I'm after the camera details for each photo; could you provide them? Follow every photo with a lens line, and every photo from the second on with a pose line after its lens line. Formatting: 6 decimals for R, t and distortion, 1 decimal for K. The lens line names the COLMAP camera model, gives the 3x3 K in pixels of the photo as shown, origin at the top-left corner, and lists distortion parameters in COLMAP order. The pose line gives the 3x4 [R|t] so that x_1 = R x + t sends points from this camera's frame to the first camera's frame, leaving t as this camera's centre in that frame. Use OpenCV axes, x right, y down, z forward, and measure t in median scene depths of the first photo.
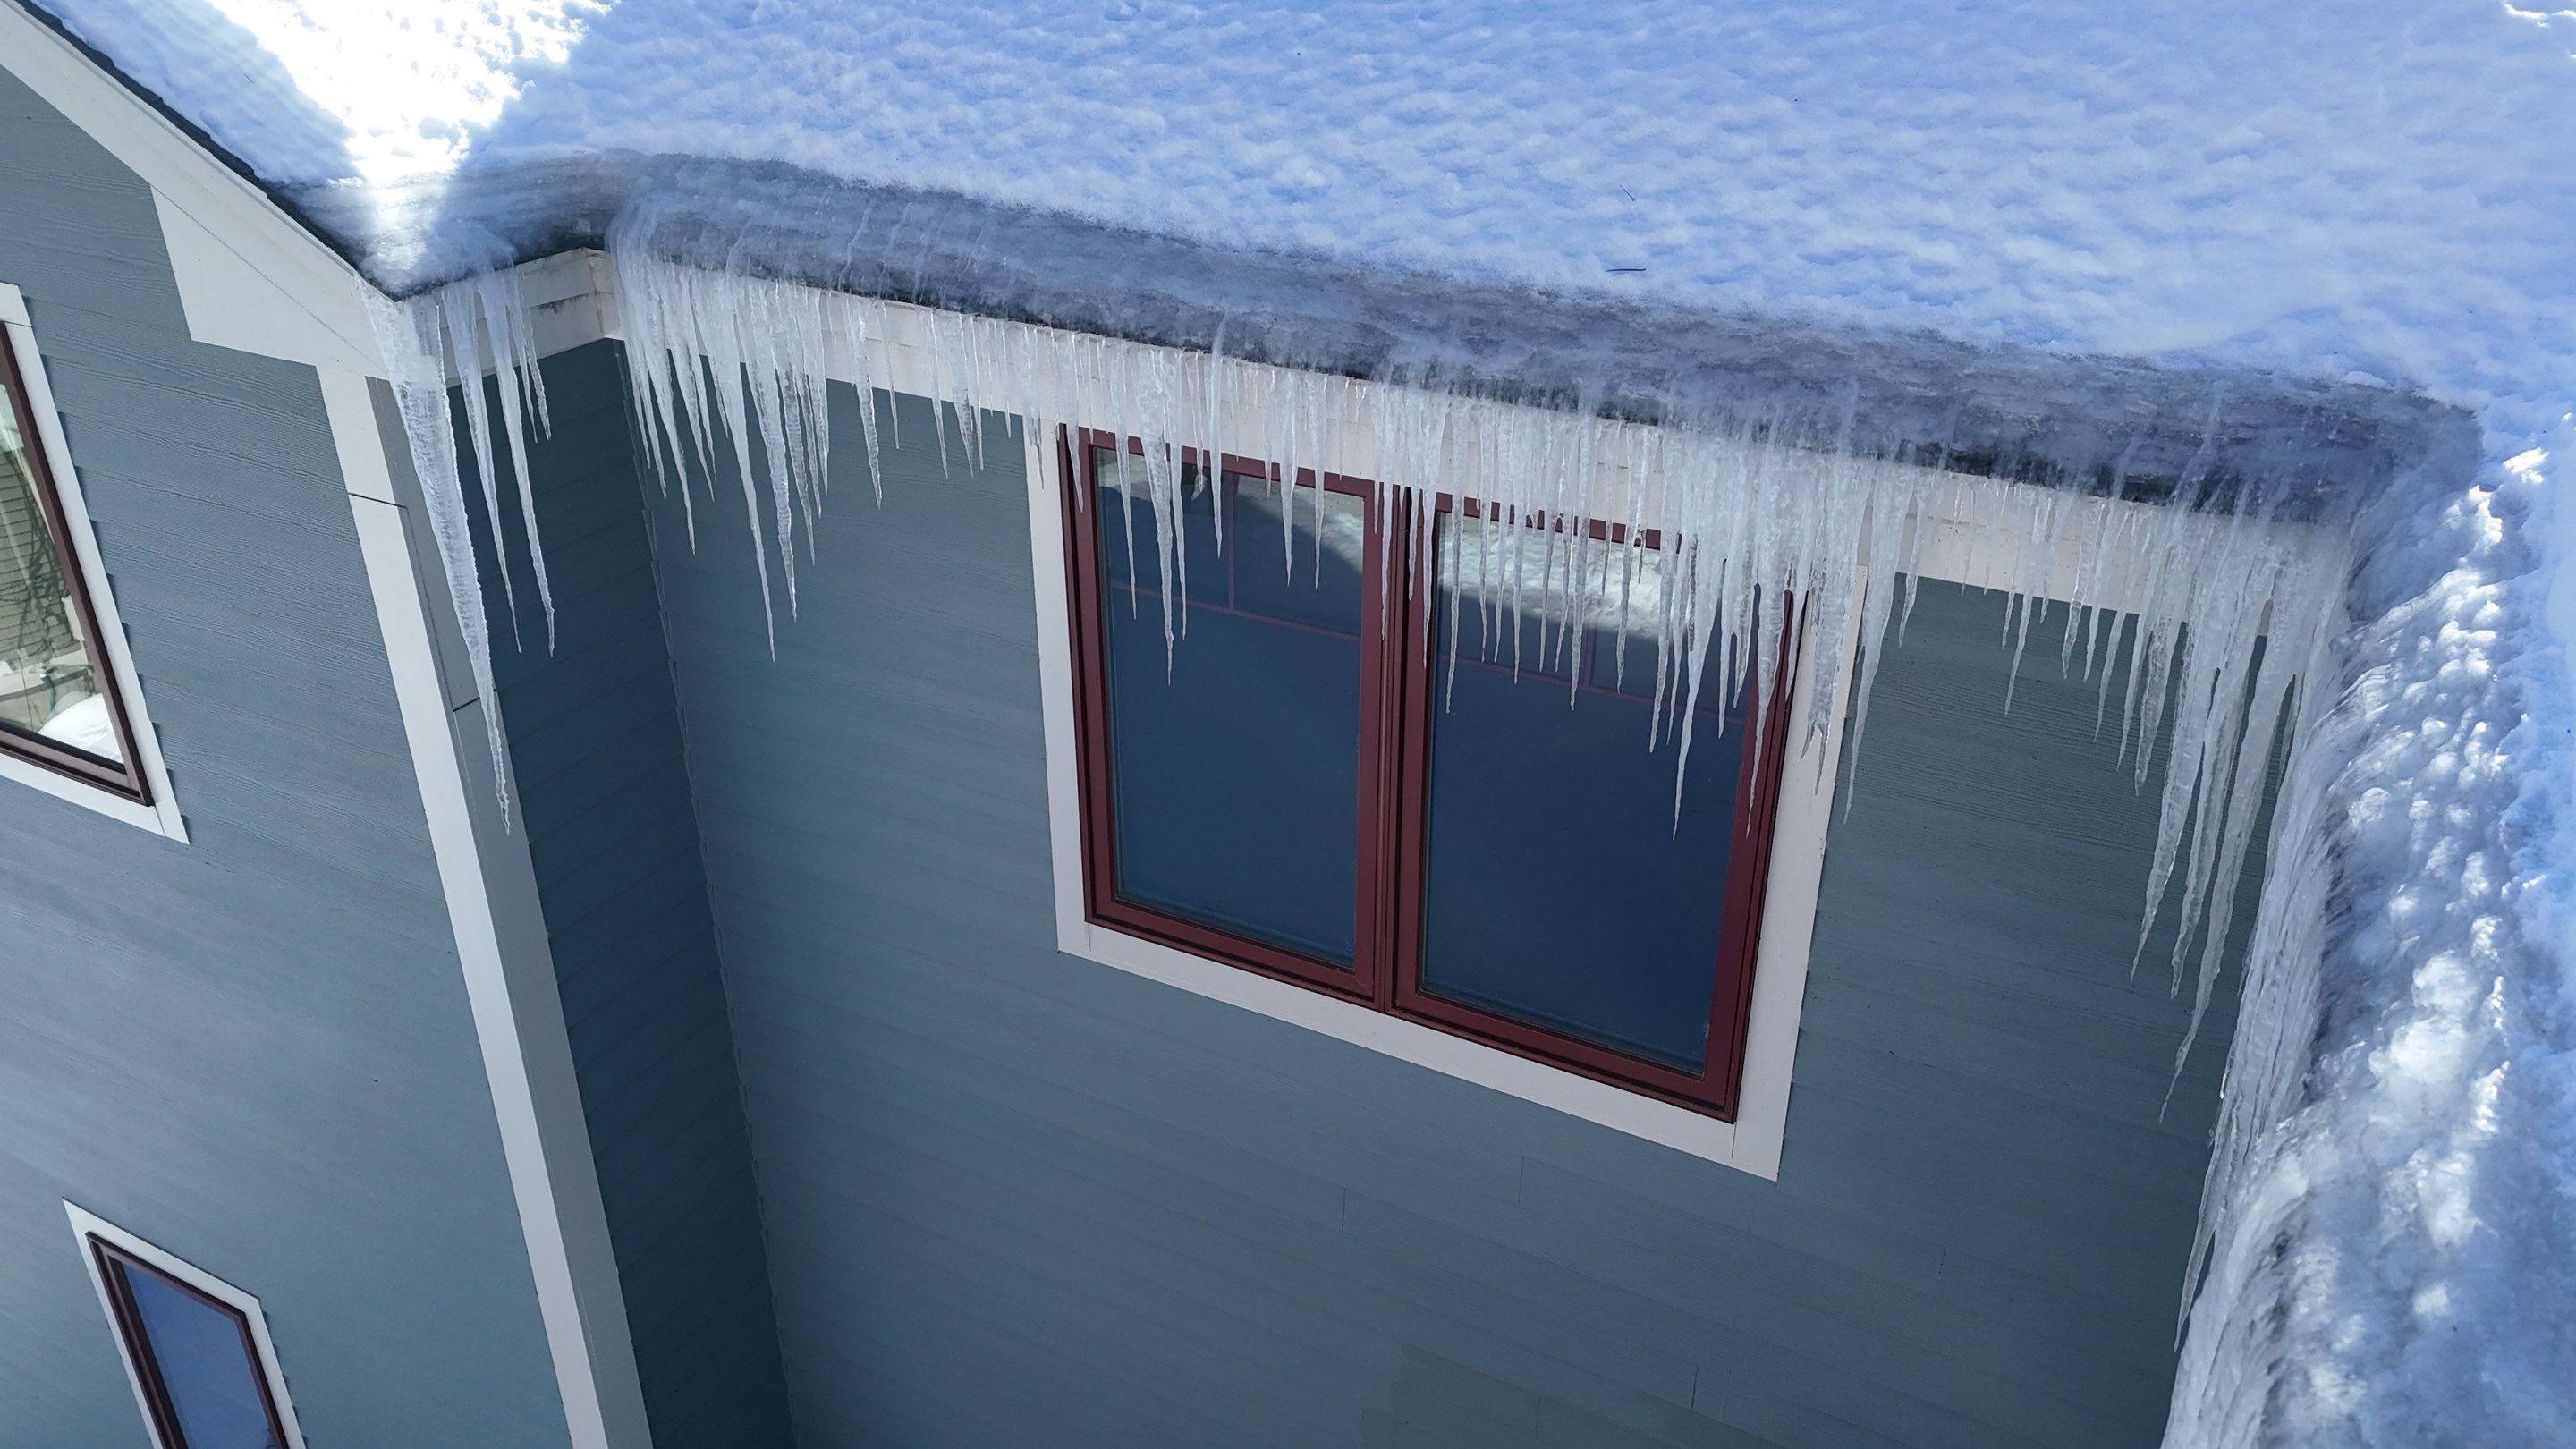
lens RADIAL K [[1934.5, 0, 1282.1], [0, 1934.5, 719.1], [0, 0, 1]] dist [0.076289, -0.028945]
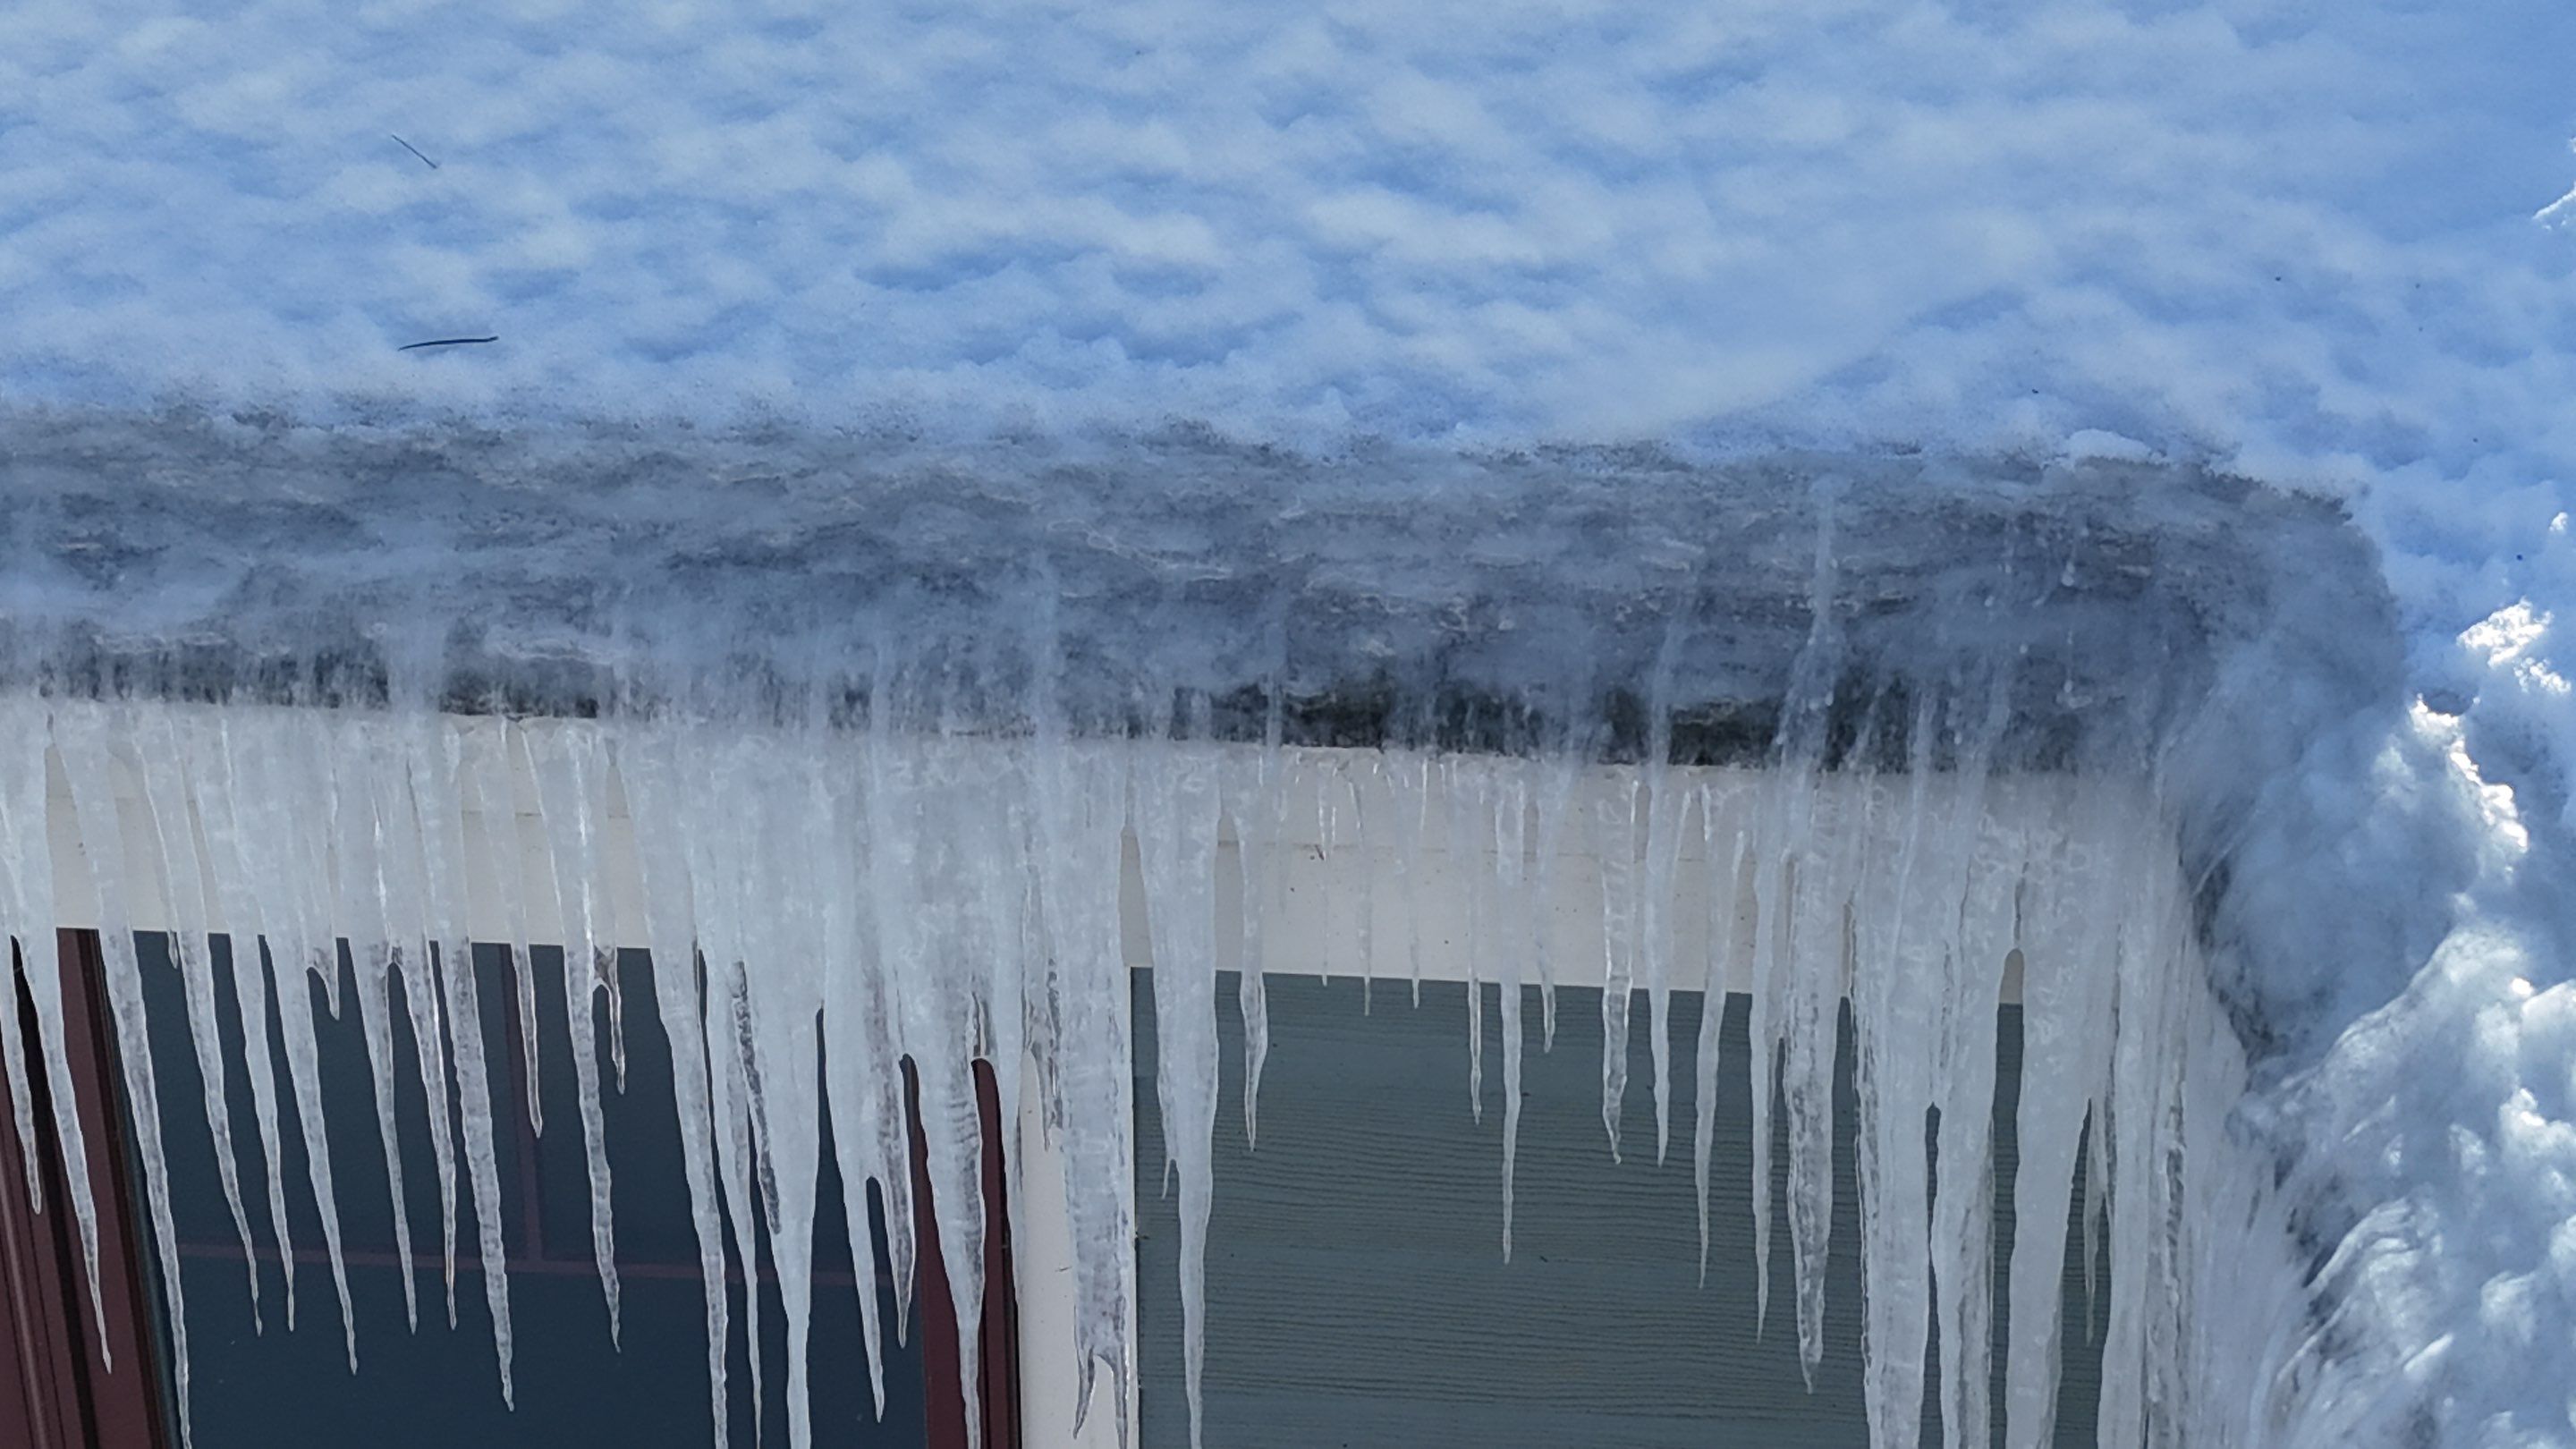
lens RADIAL K [[3796.8, 0, 1289.9], [0, 3796.8, 727.8], [0, 0, 1]] dist [0.143246, 0.000000]
pose [[0.925885, -0.160659, 0.341945, 0.058571], [0.180388, 0.983239, -0.026474, -0.107517], [-0.331960, 0.086195, 0.939347, 0.221787]]
